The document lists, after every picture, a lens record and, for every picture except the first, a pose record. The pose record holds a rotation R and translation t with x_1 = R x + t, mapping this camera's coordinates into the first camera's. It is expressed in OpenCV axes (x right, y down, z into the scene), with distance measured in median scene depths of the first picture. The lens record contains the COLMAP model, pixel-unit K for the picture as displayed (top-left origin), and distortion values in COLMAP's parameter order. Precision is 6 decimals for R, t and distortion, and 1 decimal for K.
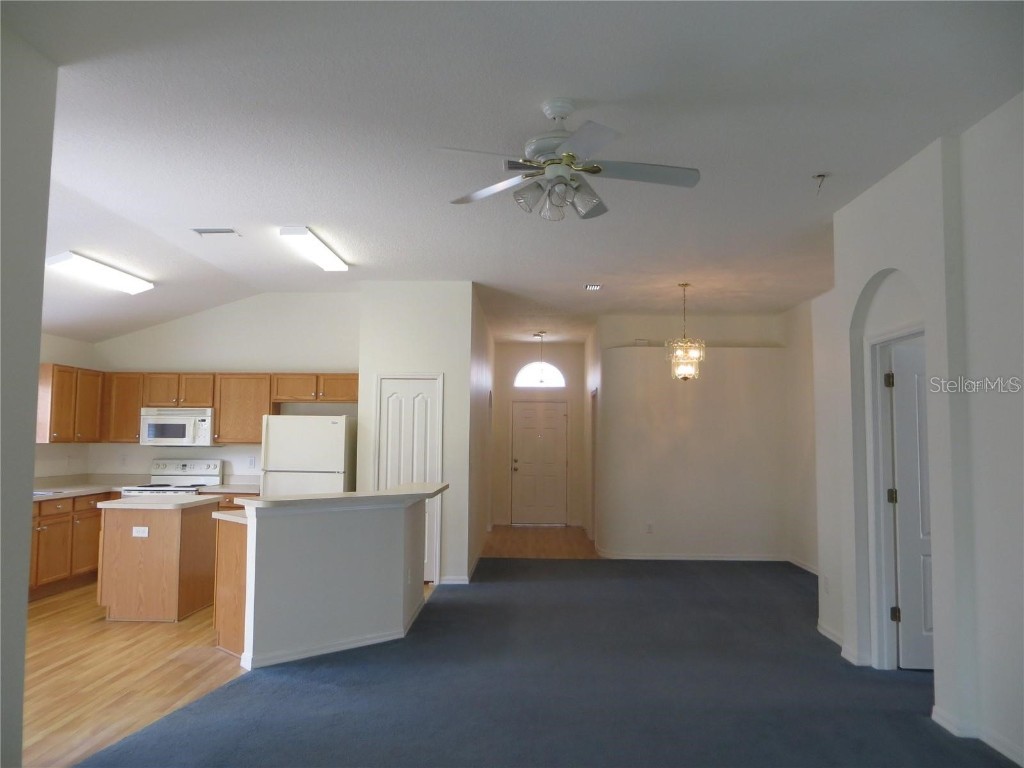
lens RADIAL K [[768.0, 0, 512.0], [0, 768.0, 384.0], [0, 0, 1]] dist [-0.015594, -0.005107]
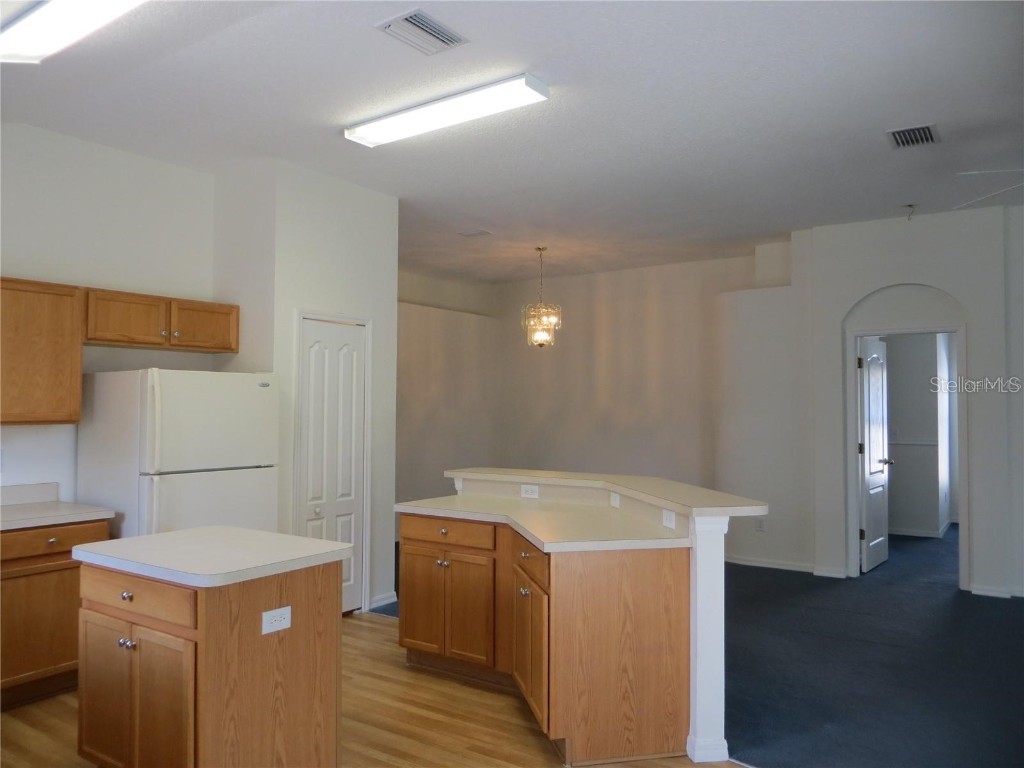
lens RADIAL K [[768.0, 0, 512.0], [0, 768.0, 384.0], [0, 0, 1]] dist [-0.015594, -0.005107]
pose [[0.544937, 0.015514, 0.838333, -0.658257], [-0.056175, 0.998258, 0.018042, 0.028725], [-0.836593, -0.056925, 0.544860, 0.526044]]
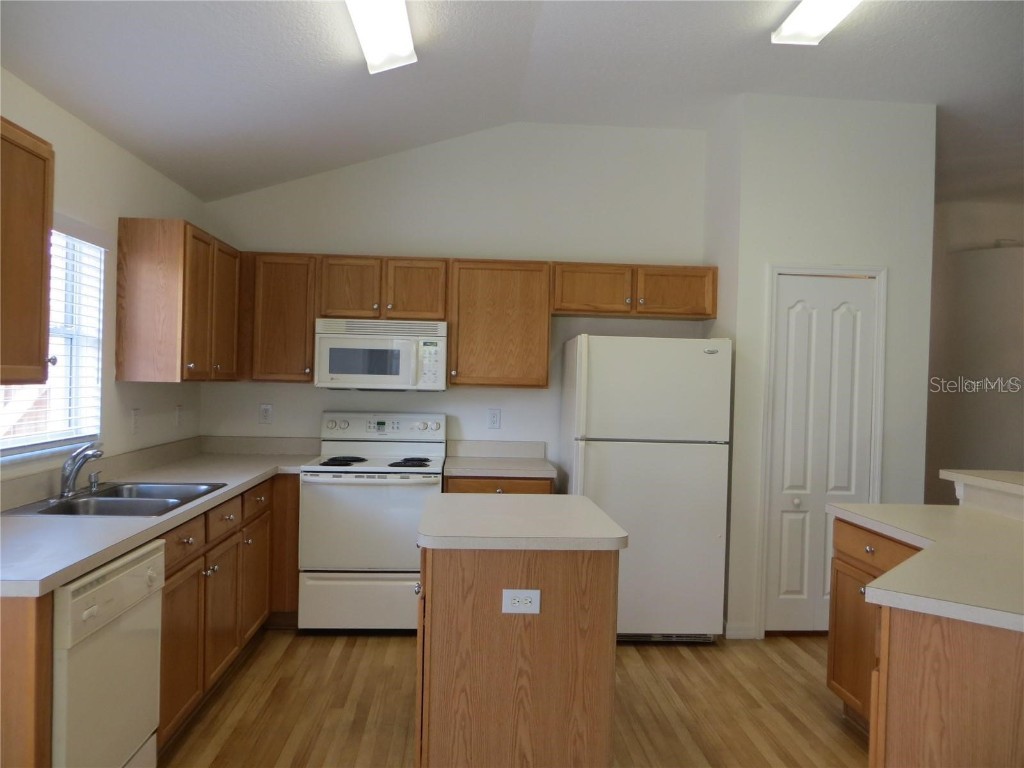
lens RADIAL K [[773.9, 0, 512.3], [0, 773.9, 378.5], [0, 0, 1]] dist [-0.012319, 0.001791]
pose [[0.995794, 0.015399, 0.090321, -0.437966], [-0.022065, 0.997068, 0.073268, 0.033521], [-0.088928, -0.074953, 0.993214, 0.485879]]
